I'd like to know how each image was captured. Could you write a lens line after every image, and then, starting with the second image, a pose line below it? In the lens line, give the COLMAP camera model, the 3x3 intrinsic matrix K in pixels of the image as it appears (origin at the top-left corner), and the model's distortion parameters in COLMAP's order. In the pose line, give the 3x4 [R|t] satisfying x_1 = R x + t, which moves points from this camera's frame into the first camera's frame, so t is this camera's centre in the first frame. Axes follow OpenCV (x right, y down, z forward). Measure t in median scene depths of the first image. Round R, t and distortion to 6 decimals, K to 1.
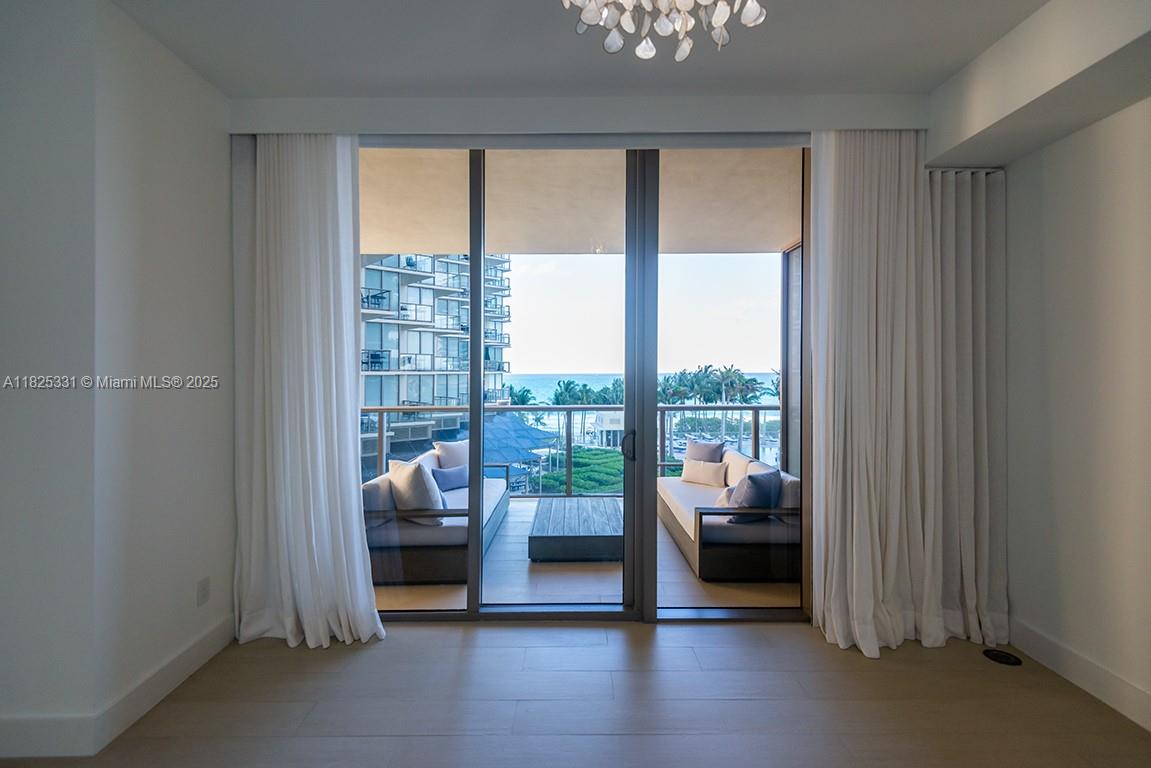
lens RADIAL K [[517.1, 0, 575.1], [0, 517.1, 370.0], [0, 0, 1]] dist [0.003082, -0.000401]
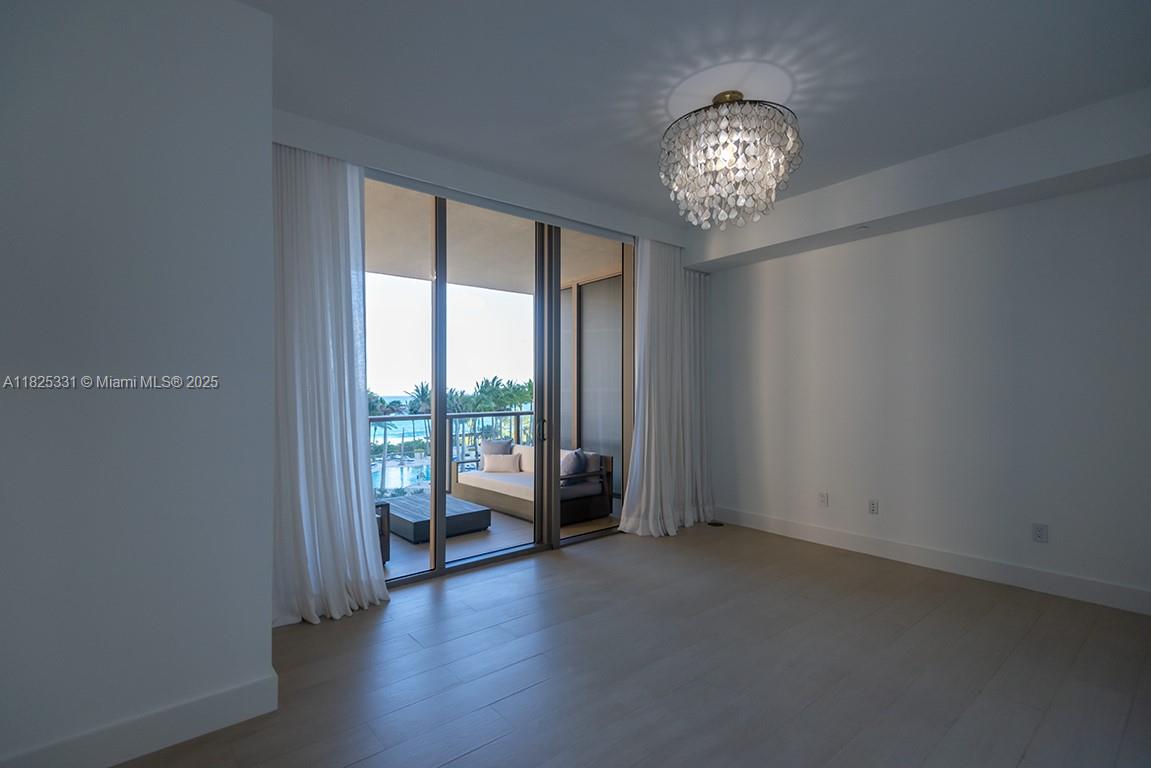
lens RADIAL K [[518.4, 0, 568.7], [0, 518.4, 382.9], [0, 0, 1]] dist [0.001905, -0.000740]
pose [[0.779597, 0.008432, 0.626225, -0.739788], [0.005827, 0.999768, -0.020716, 0.051121], [-0.626255, 0.019799, 0.779367, -0.166781]]
